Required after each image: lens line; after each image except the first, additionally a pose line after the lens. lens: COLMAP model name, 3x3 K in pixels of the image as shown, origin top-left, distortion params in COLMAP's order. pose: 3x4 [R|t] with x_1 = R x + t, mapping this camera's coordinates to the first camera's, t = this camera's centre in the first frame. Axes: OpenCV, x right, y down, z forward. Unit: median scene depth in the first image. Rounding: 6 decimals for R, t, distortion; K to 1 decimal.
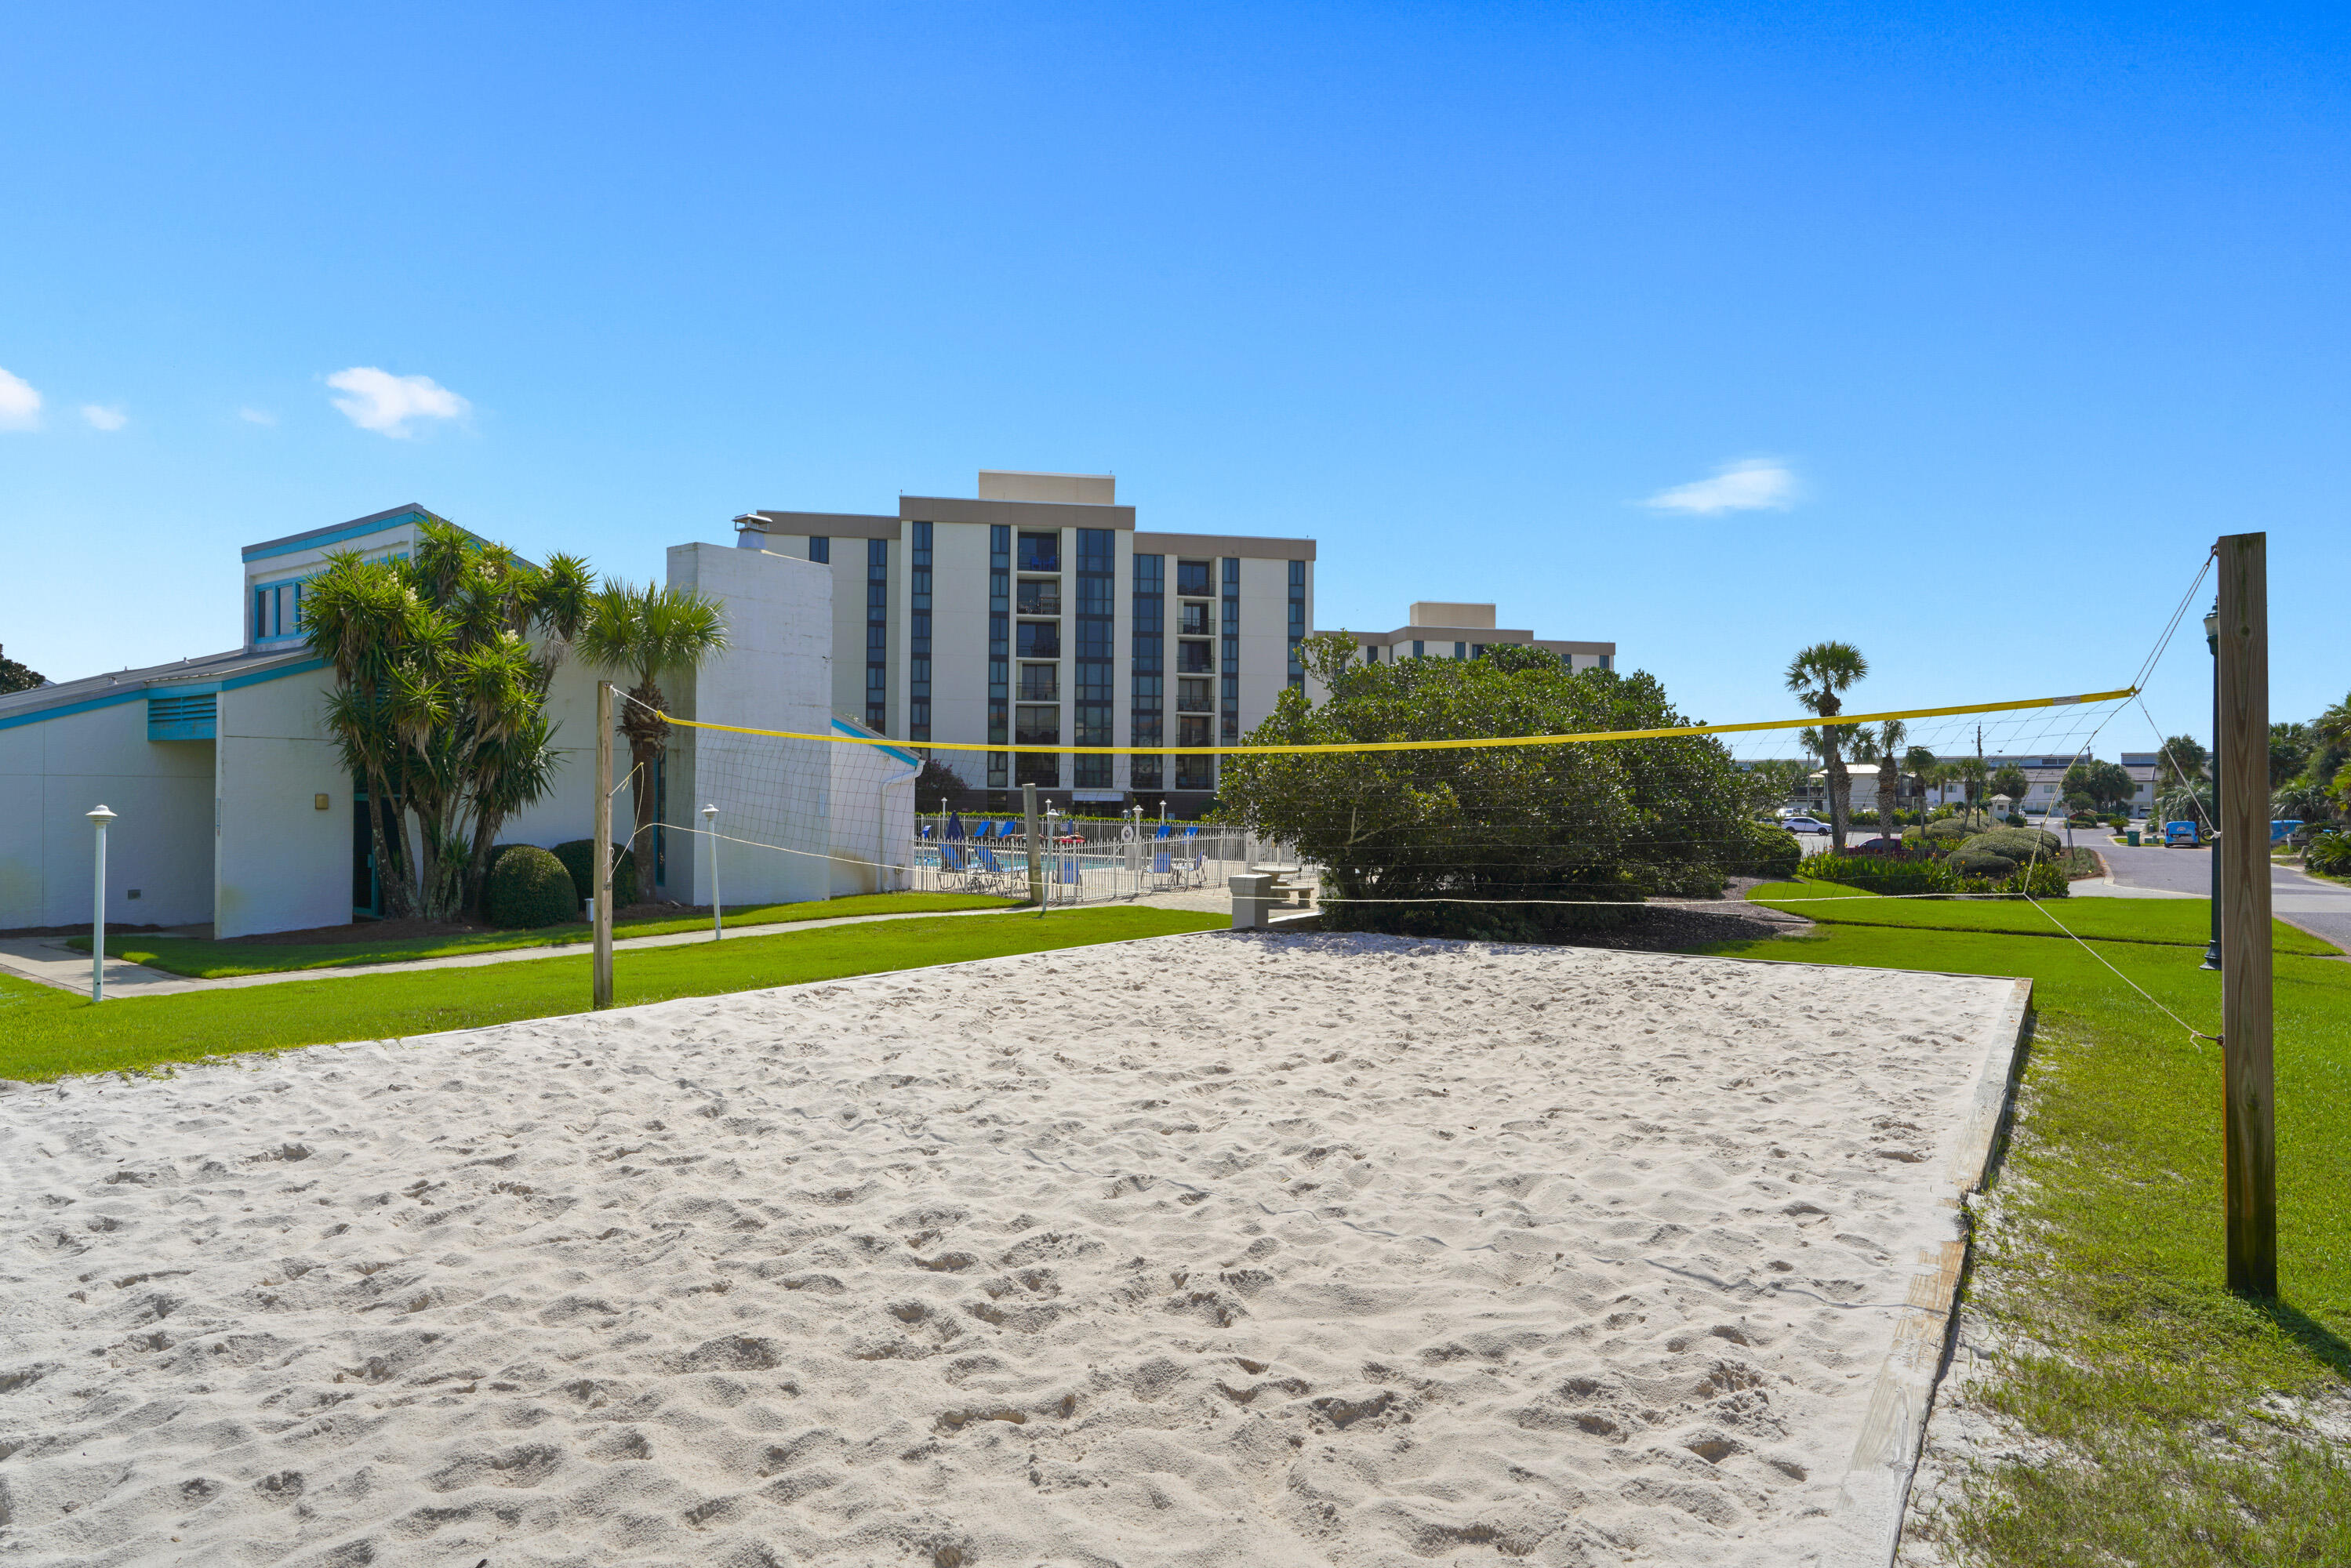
lens RADIAL K [[1278.6, 0, 1182.3], [0, 1278.6, 773.8], [0, 0, 1]] dist [-0.008273, -0.000862]
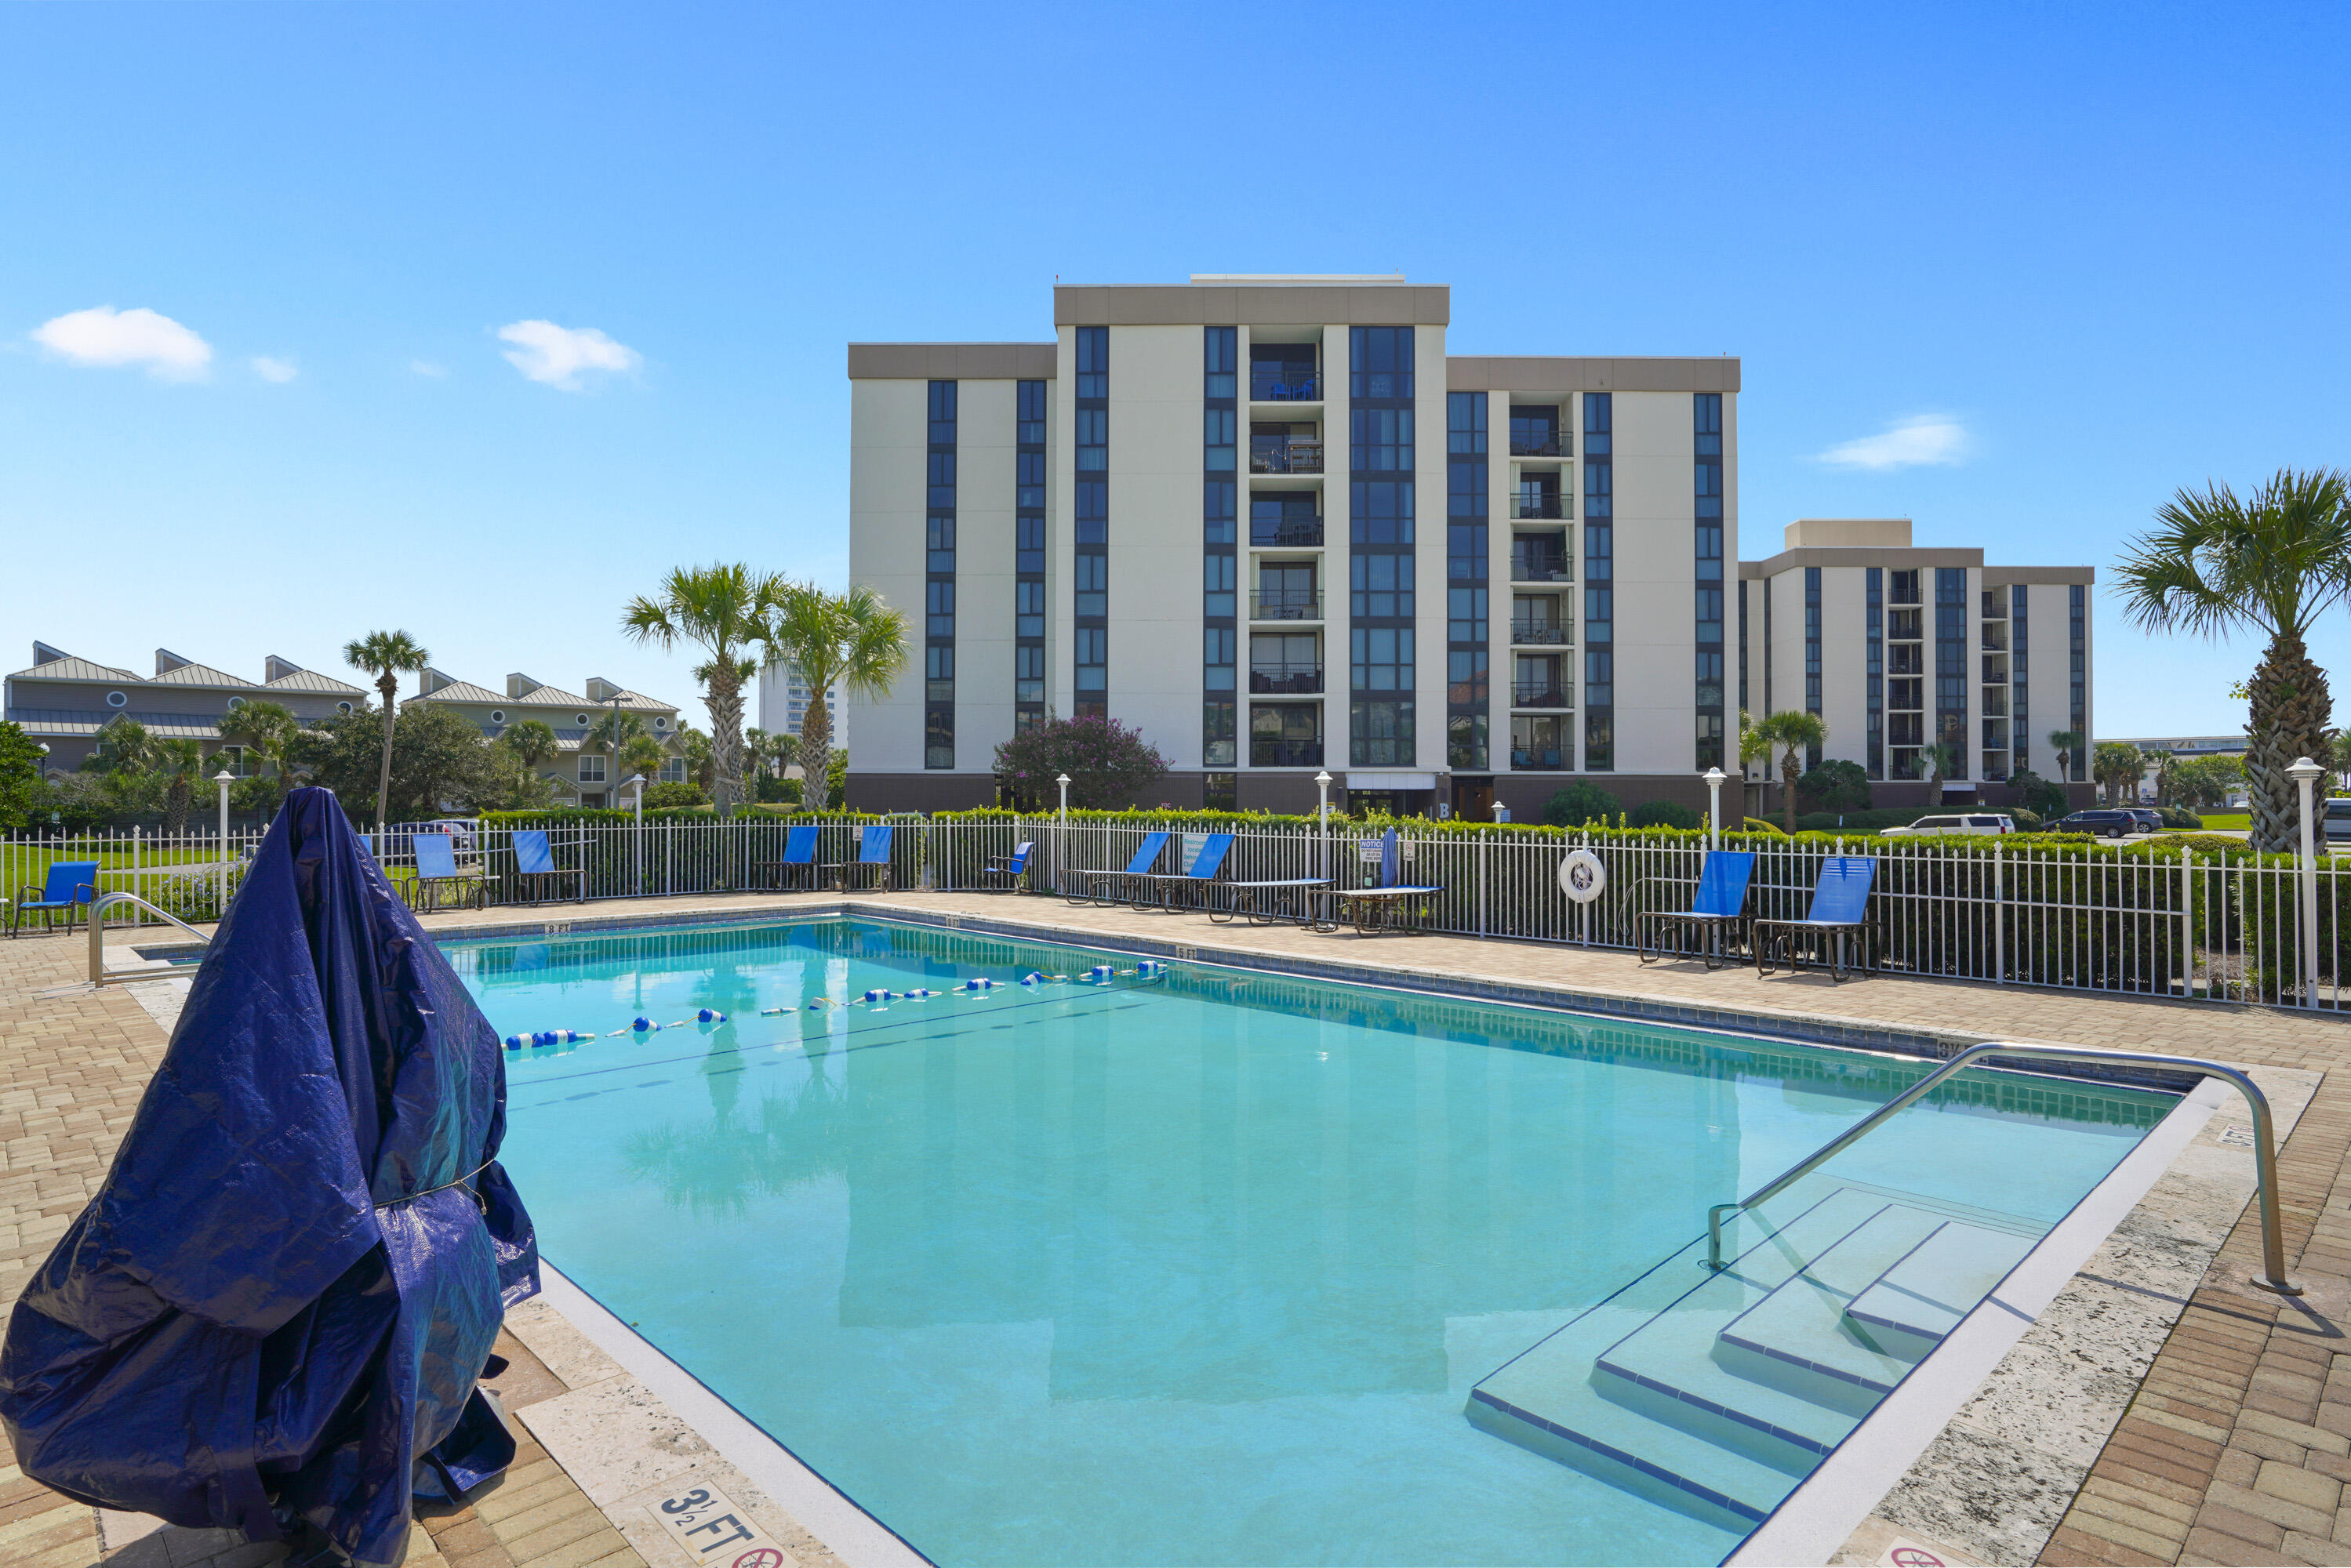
lens RADIAL K [[1278.6, 0, 1185.3], [0, 1278.6, 774.0], [0, 0, 1]] dist [-0.008273, -0.000862]
pose [[0.981711, -0.009000, -0.190163, -0.046615], [0.009670, 0.999950, 0.002598, 0.011662], [0.190130, -0.004389, 0.981749, 0.405903]]
